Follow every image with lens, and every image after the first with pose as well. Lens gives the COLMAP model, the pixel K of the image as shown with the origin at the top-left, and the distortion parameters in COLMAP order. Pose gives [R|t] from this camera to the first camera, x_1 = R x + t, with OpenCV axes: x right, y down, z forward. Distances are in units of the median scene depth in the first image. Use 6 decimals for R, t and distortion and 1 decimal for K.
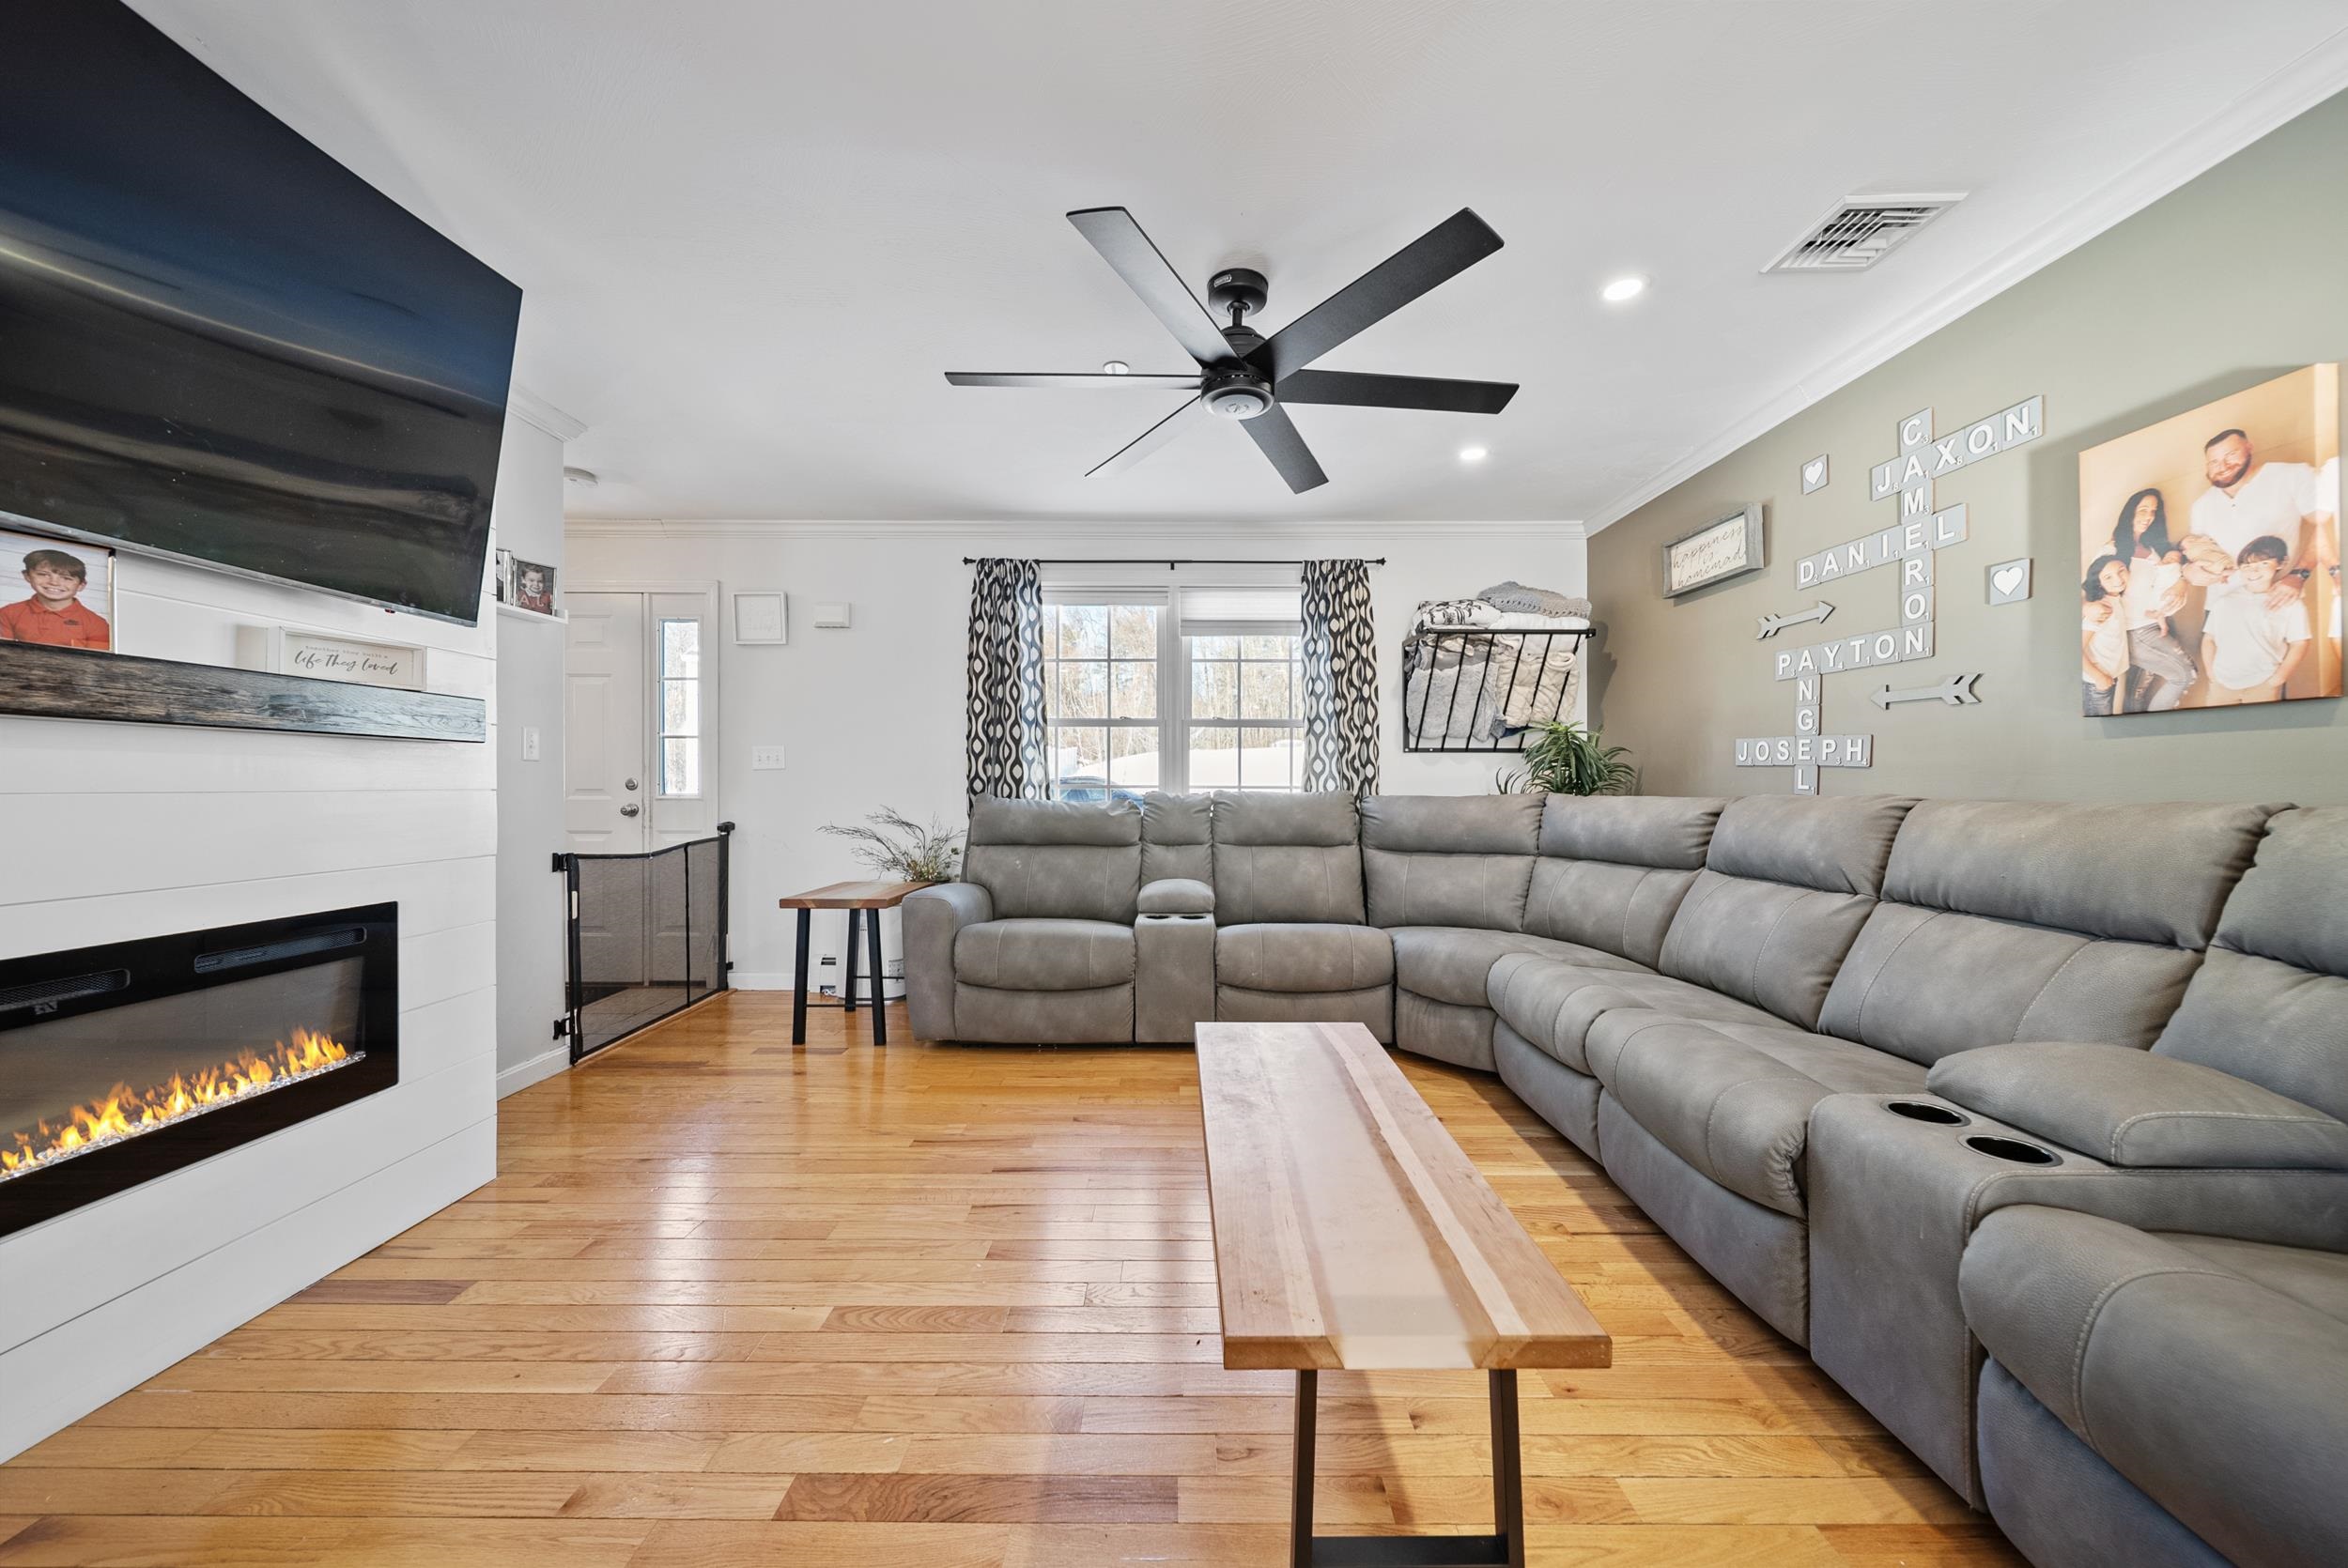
lens RADIAL K [[828.3, 0, 1178.1], [0, 828.3, 784.8], [0, 0, 1]] dist [-0.000150, 0.000037]
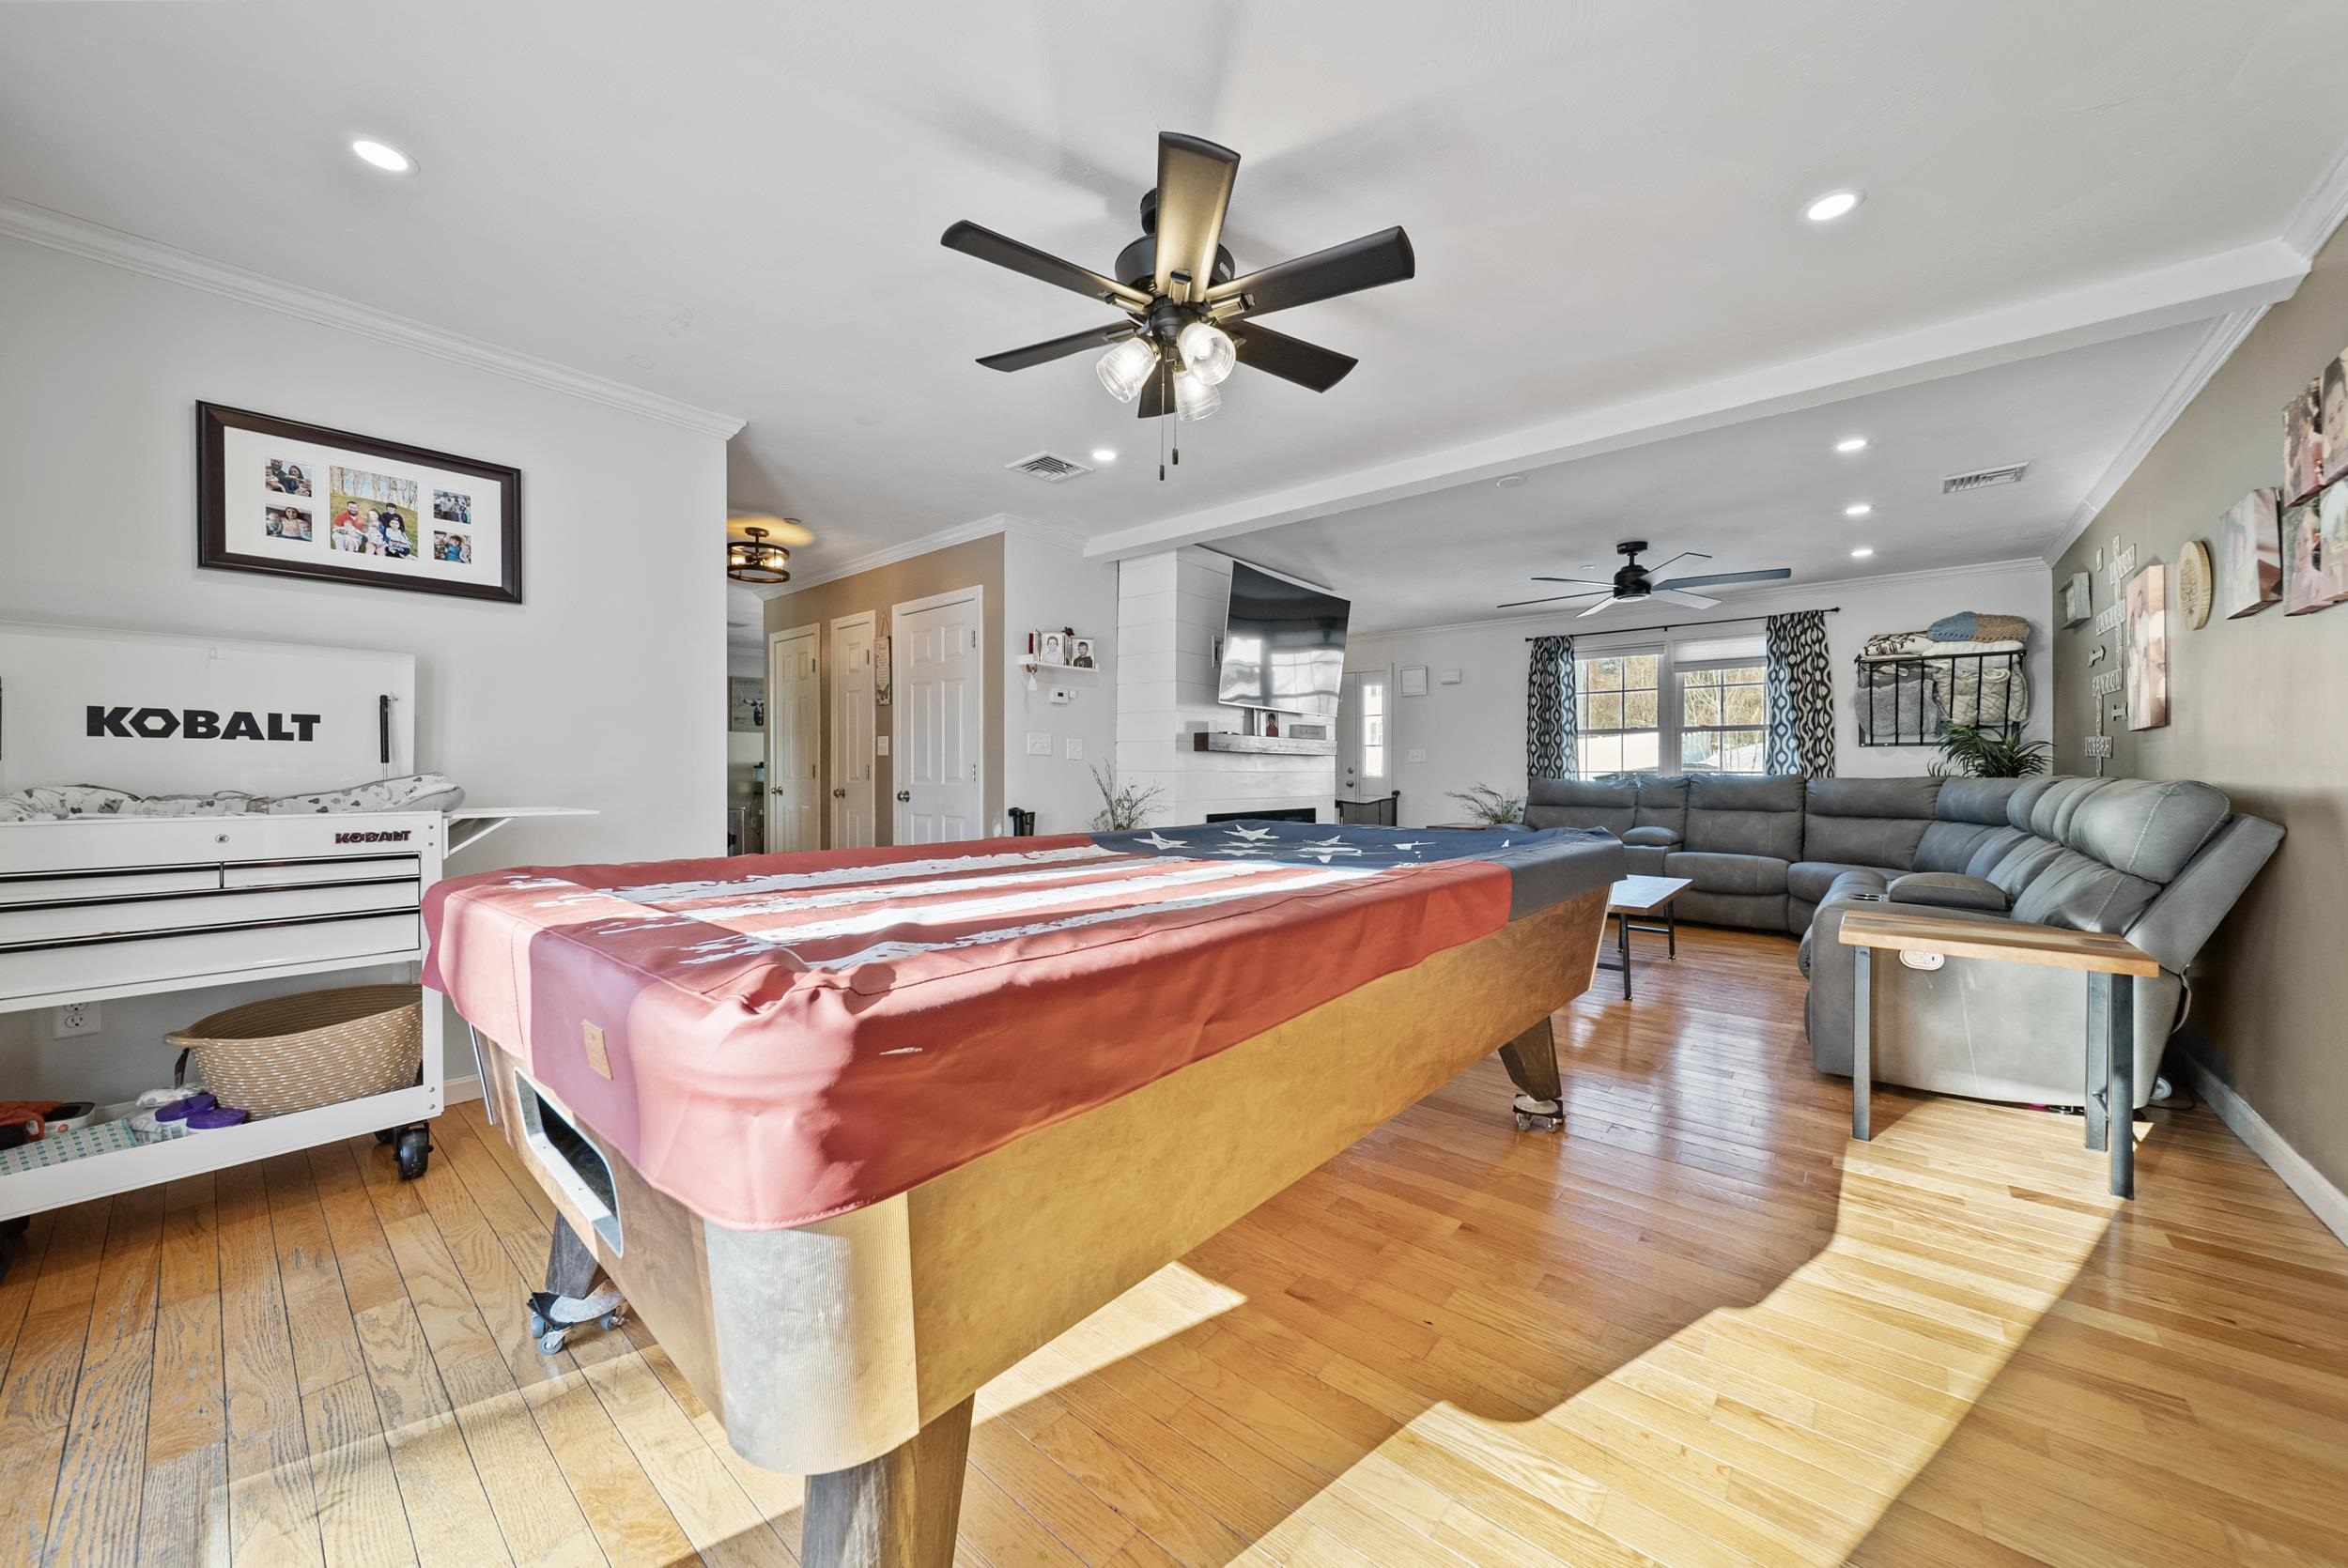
lens RADIAL K [[828.3, 0, 1178.1], [0, 828.3, 784.8], [0, 0, 1]] dist [-0.000150, 0.000037]
pose [[0.760738, 0.010649, -0.648972, 0.313354], [-0.000762, 0.999879, 0.015514, 0.003609], [0.649059, -0.011308, 0.760654, -0.785653]]
